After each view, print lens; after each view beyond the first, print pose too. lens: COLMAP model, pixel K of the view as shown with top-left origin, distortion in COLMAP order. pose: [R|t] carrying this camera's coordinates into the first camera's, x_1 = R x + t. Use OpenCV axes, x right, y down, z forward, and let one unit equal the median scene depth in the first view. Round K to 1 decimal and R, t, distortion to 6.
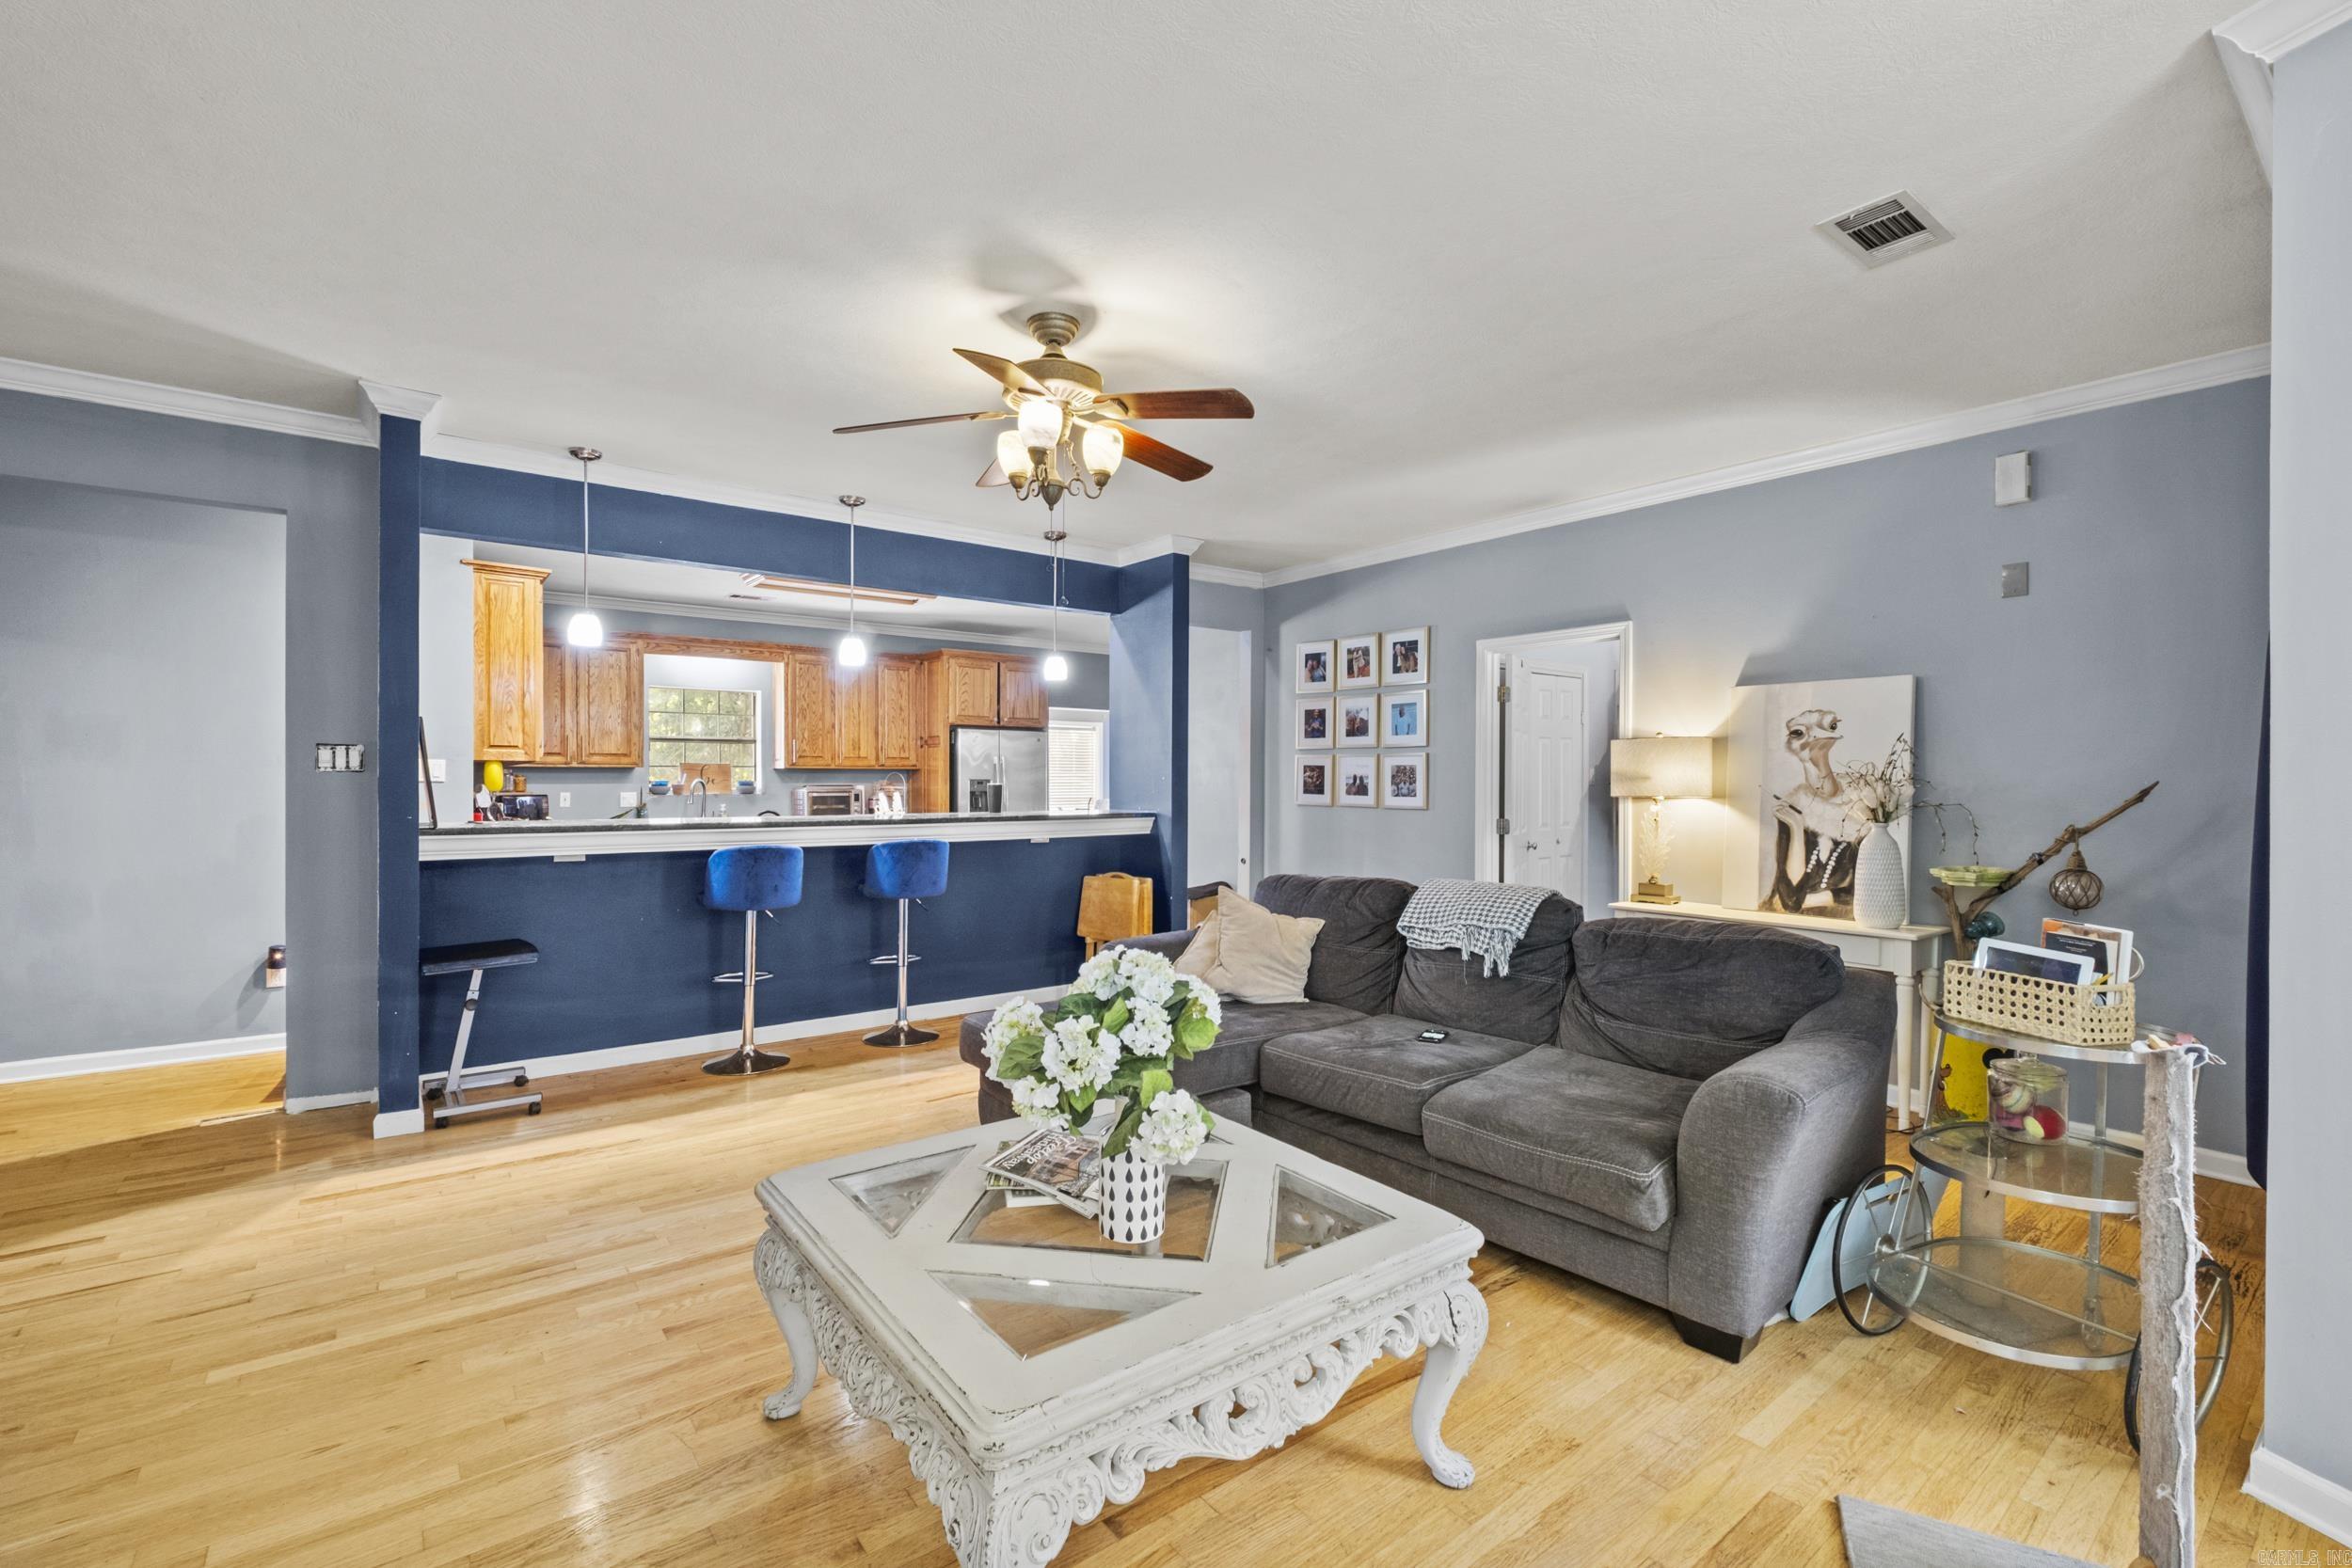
lens RADIAL K [[1015.2, 0, 1147.3], [0, 1015.2, 780.1], [0, 0, 1]] dist [-0.000852, -0.000085]
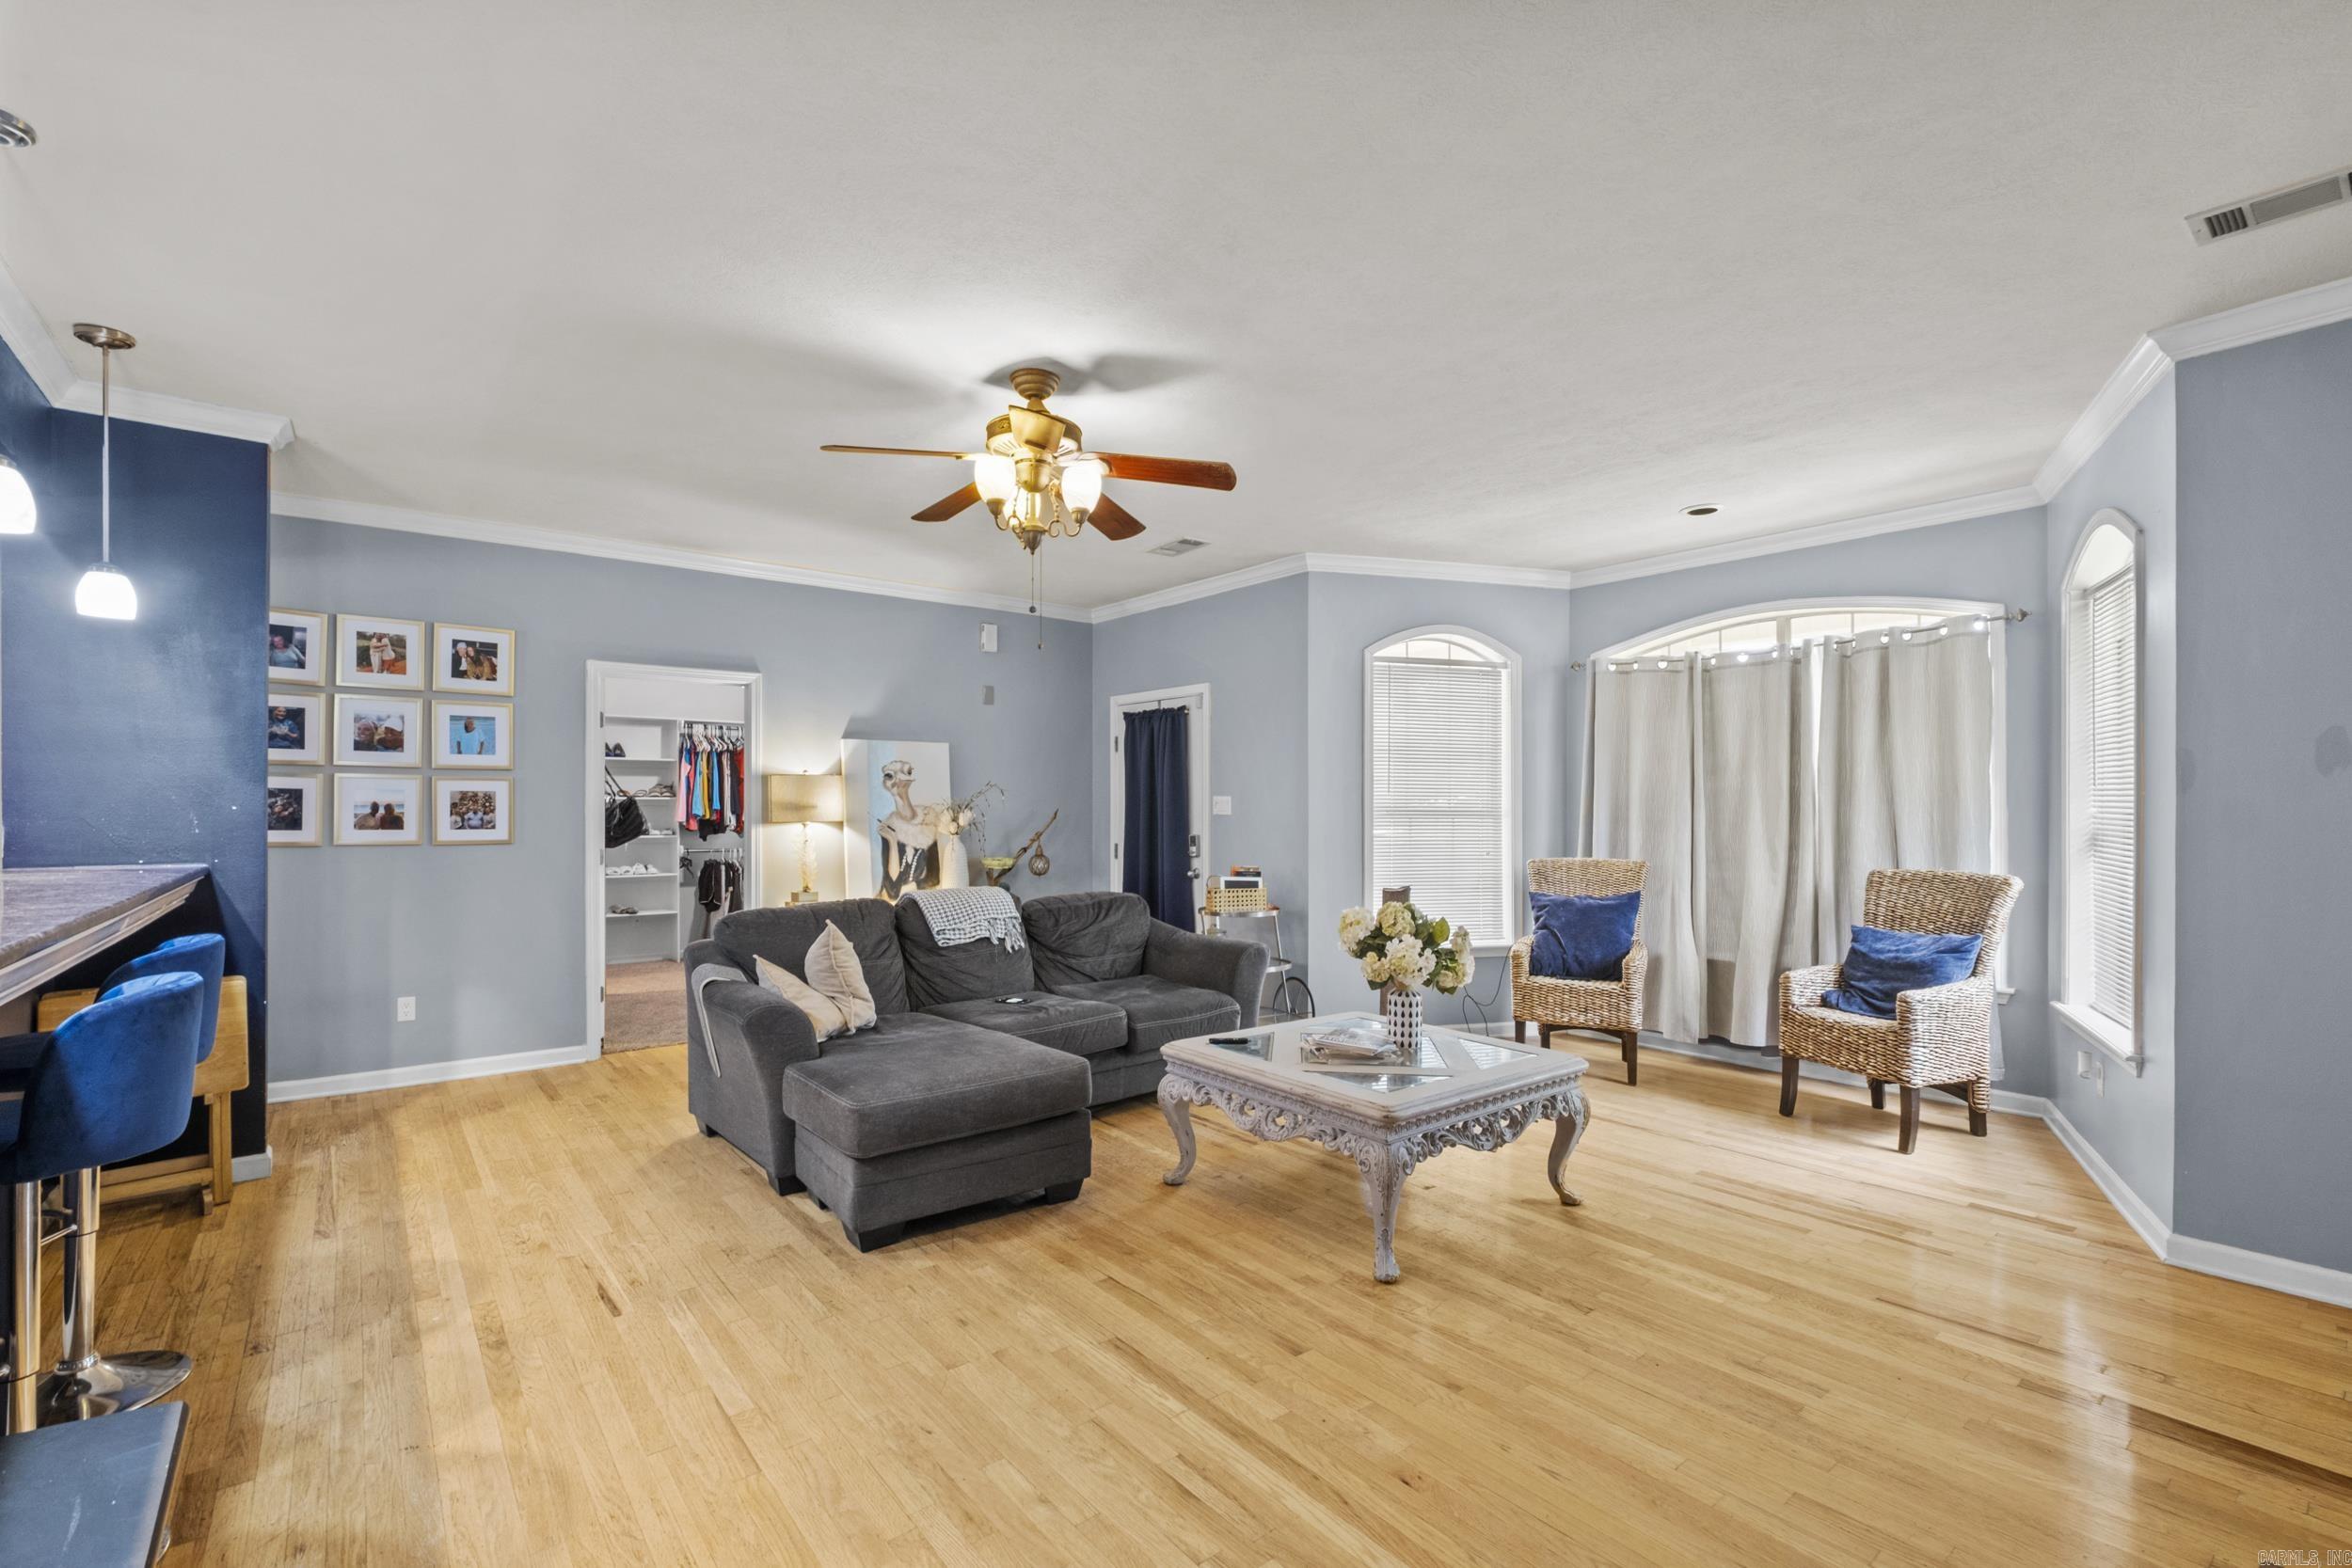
lens RADIAL K [[1029.2, 0, 1161.6], [0, 1029.2, 807.8], [0, 0, 1]] dist [0.001866, 0.000115]
pose [[-0.013196, -0.005612, 0.999897, -0.570853], [-0.001946, 0.999982, 0.005587, -0.006709], [-0.999911, -0.001872, -0.013206, 0.435283]]
